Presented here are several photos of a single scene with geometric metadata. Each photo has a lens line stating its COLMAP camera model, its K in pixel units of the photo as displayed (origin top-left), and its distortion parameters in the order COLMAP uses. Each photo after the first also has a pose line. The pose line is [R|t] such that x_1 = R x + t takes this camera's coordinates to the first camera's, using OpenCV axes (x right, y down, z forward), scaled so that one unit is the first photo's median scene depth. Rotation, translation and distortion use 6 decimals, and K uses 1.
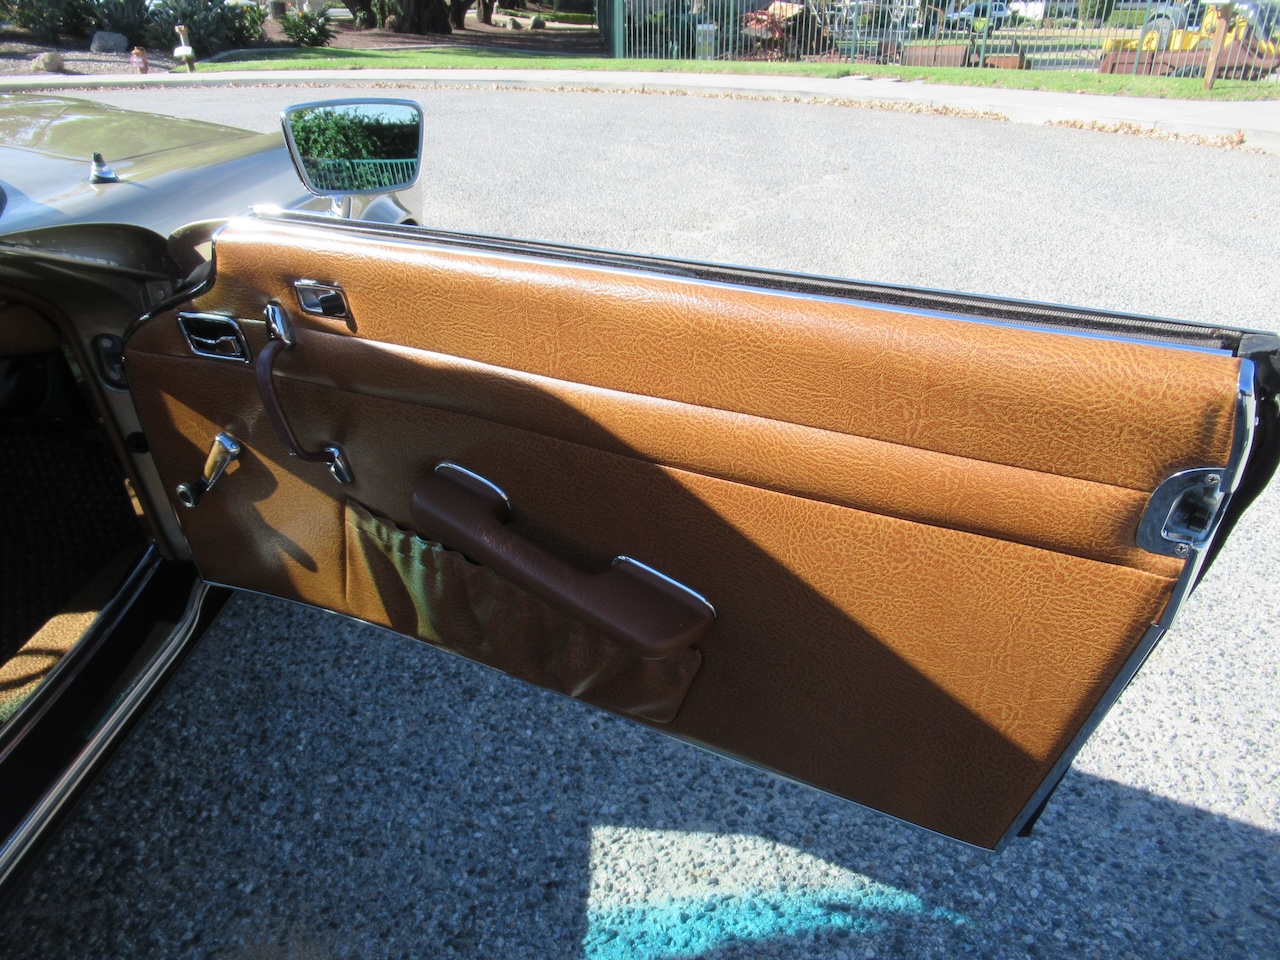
lens RADIAL K [[961.6, 0, 640.0], [0, 961.6, 480.0], [0, 0, 1]] dist [-0.009268, 0.000980]
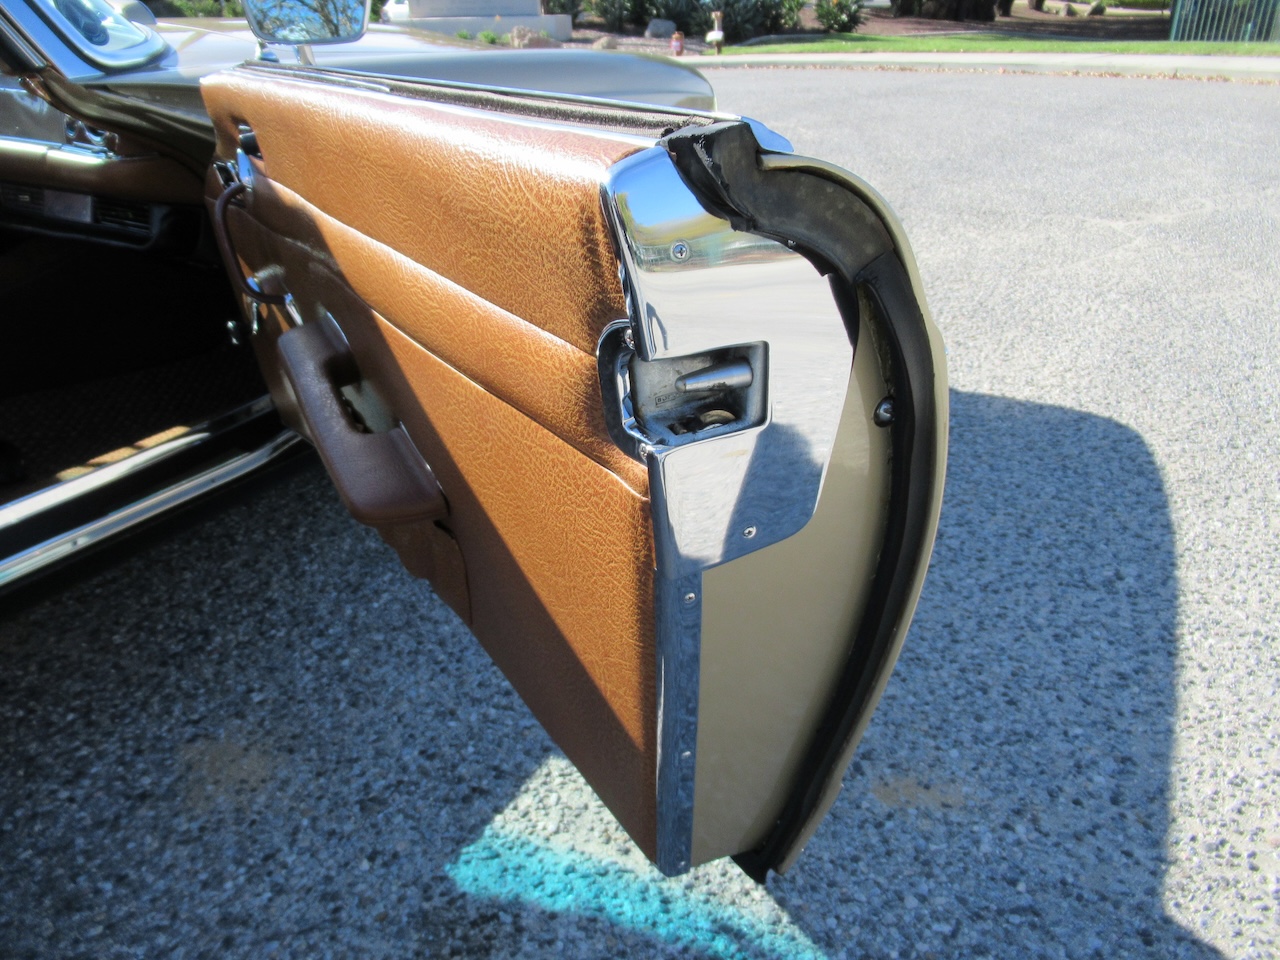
lens RADIAL K [[958.5, 0, 634.6], [0, 958.5, 482.3], [0, 0, 1]] dist [-0.009111, 0.006266]
pose [[0.868975, 0.202785, -0.451398, 0.412690], [-0.198503, 0.978417, 0.057409, 0.025985], [0.453297, 0.039717, 0.890474, 0.185464]]
